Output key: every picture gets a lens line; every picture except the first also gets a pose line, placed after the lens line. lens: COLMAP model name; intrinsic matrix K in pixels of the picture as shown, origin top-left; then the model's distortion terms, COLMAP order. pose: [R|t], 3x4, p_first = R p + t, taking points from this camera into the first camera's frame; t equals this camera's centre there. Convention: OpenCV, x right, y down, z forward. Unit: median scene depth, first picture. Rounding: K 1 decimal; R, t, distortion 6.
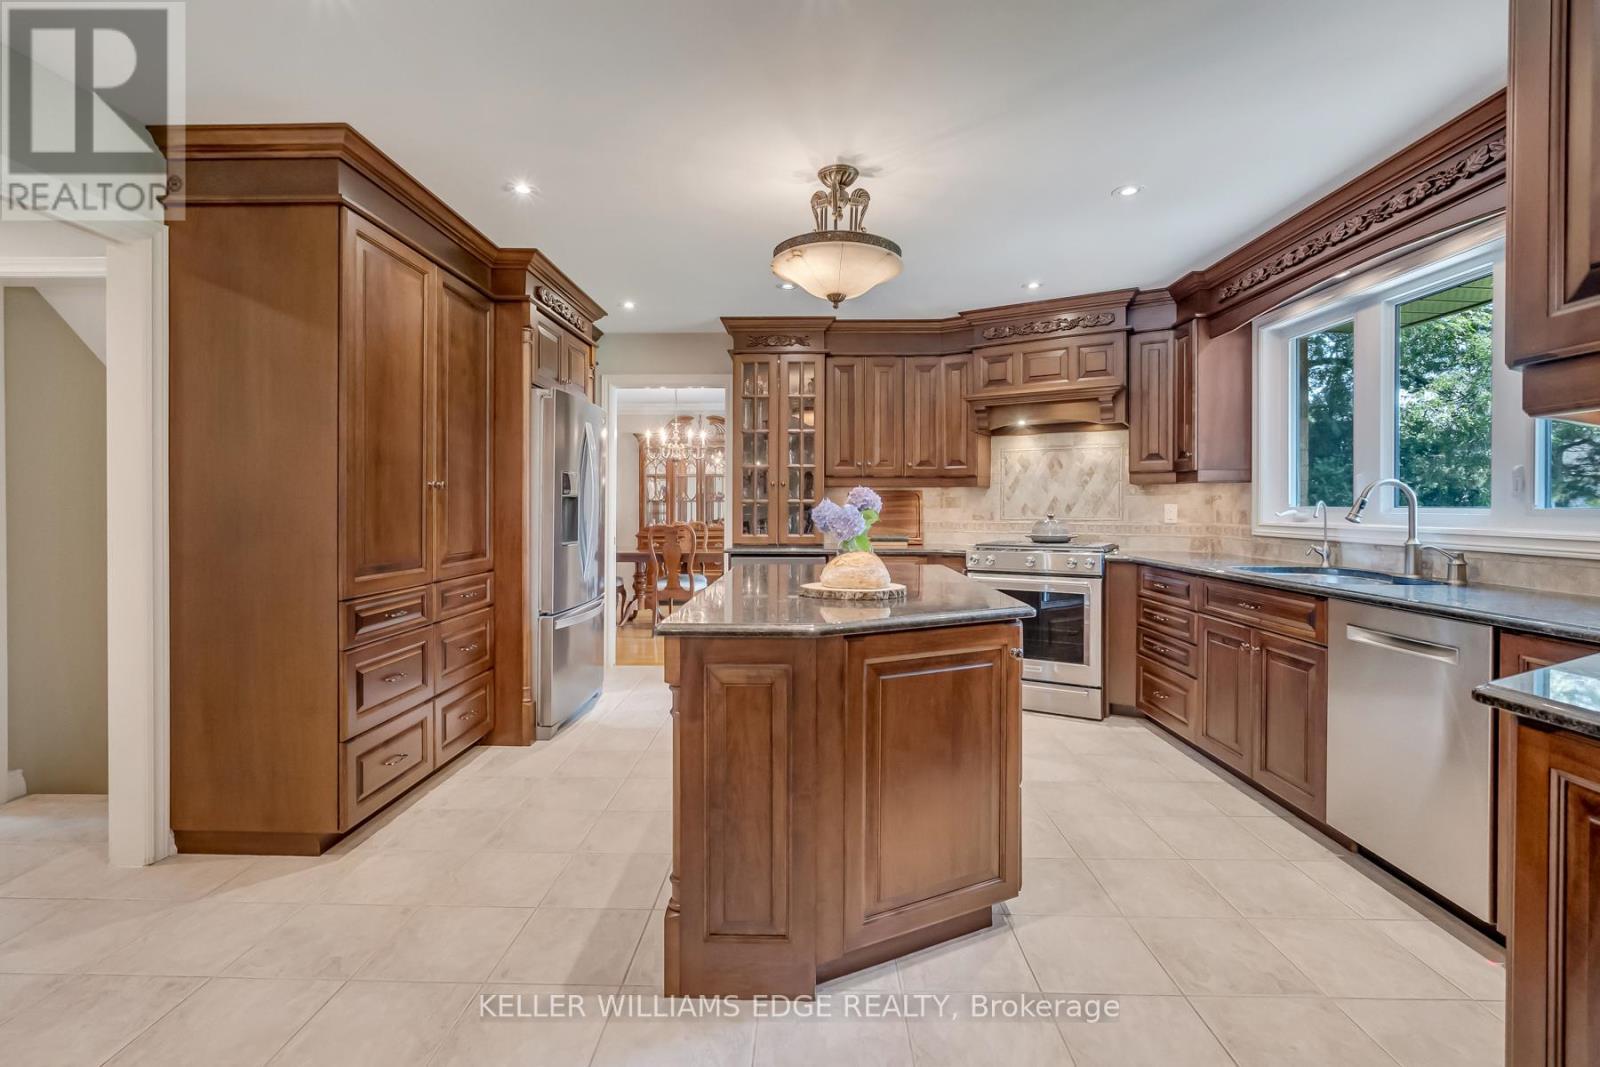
lens RADIAL K [[722.7, 0, 797.4], [0, 722.7, 504.5], [0, 0, 1]] dist [0.000926, 0.000401]
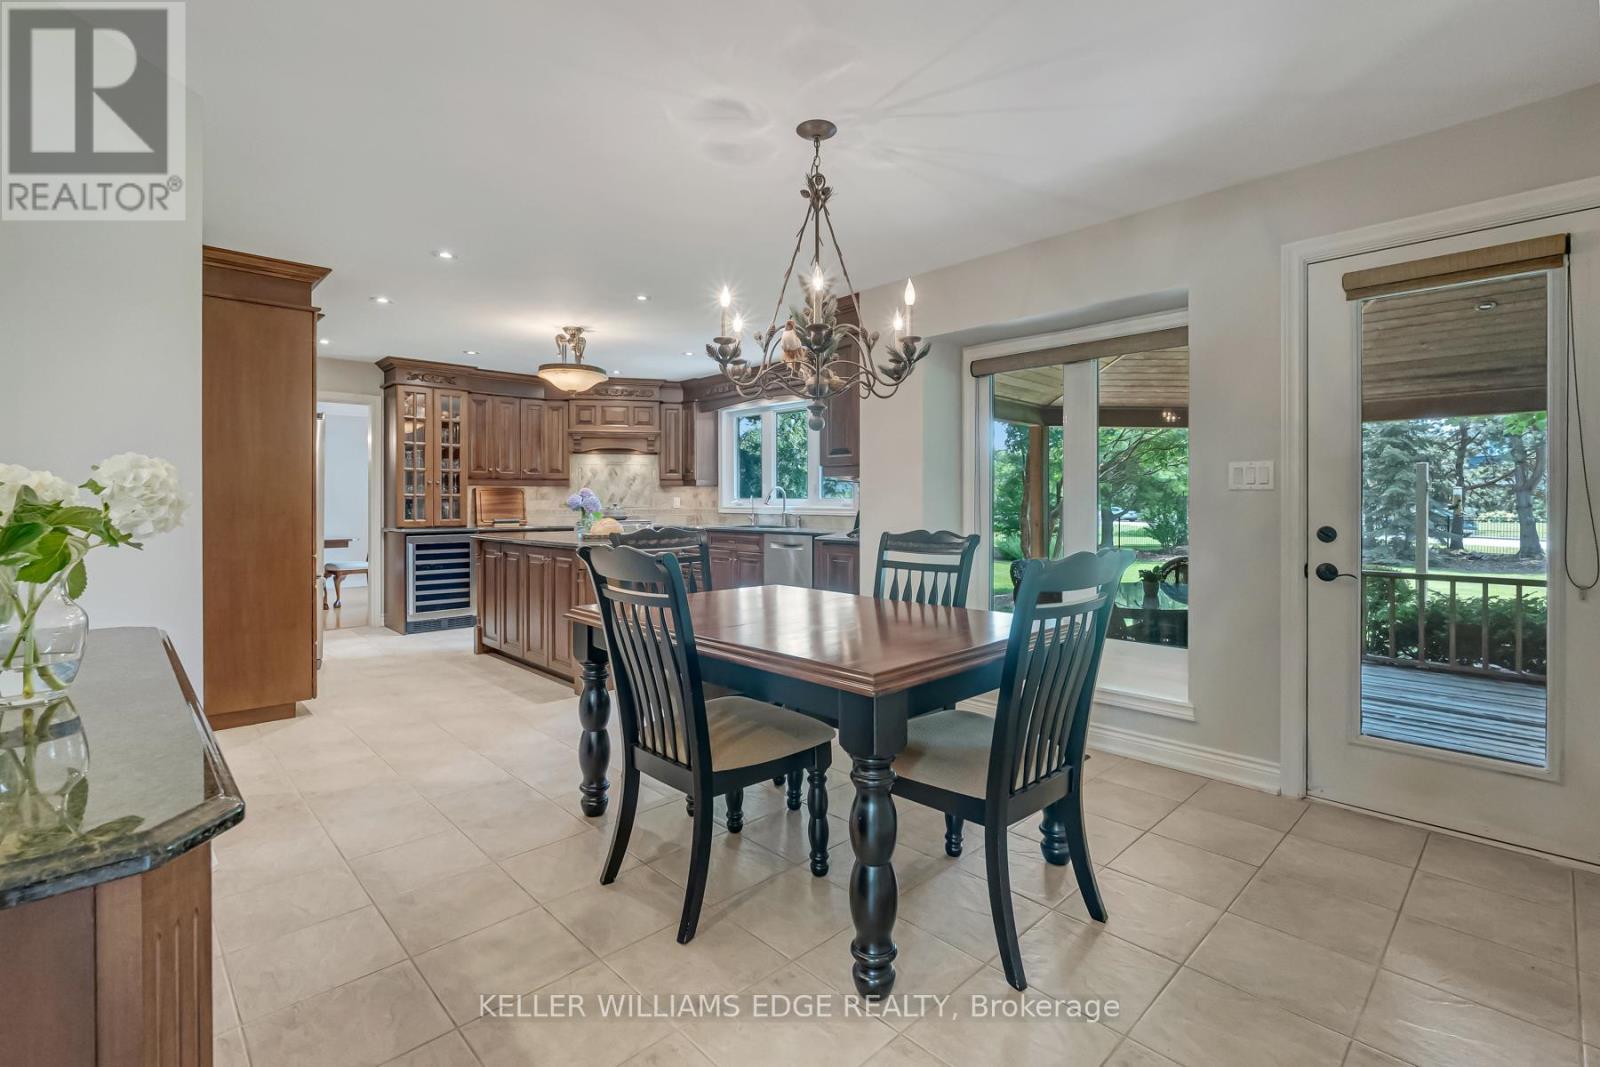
lens RADIAL K [[731.4, 0, 800.4], [0, 731.4, 528.5], [0, 0, 1]] dist [-0.002946, -0.000339]
pose [[0.707502, -0.030994, 0.706031, -0.604304], [0.002160, 0.999128, 0.041696, 0.001869], [-0.706708, -0.027975, 0.706952, -0.559713]]
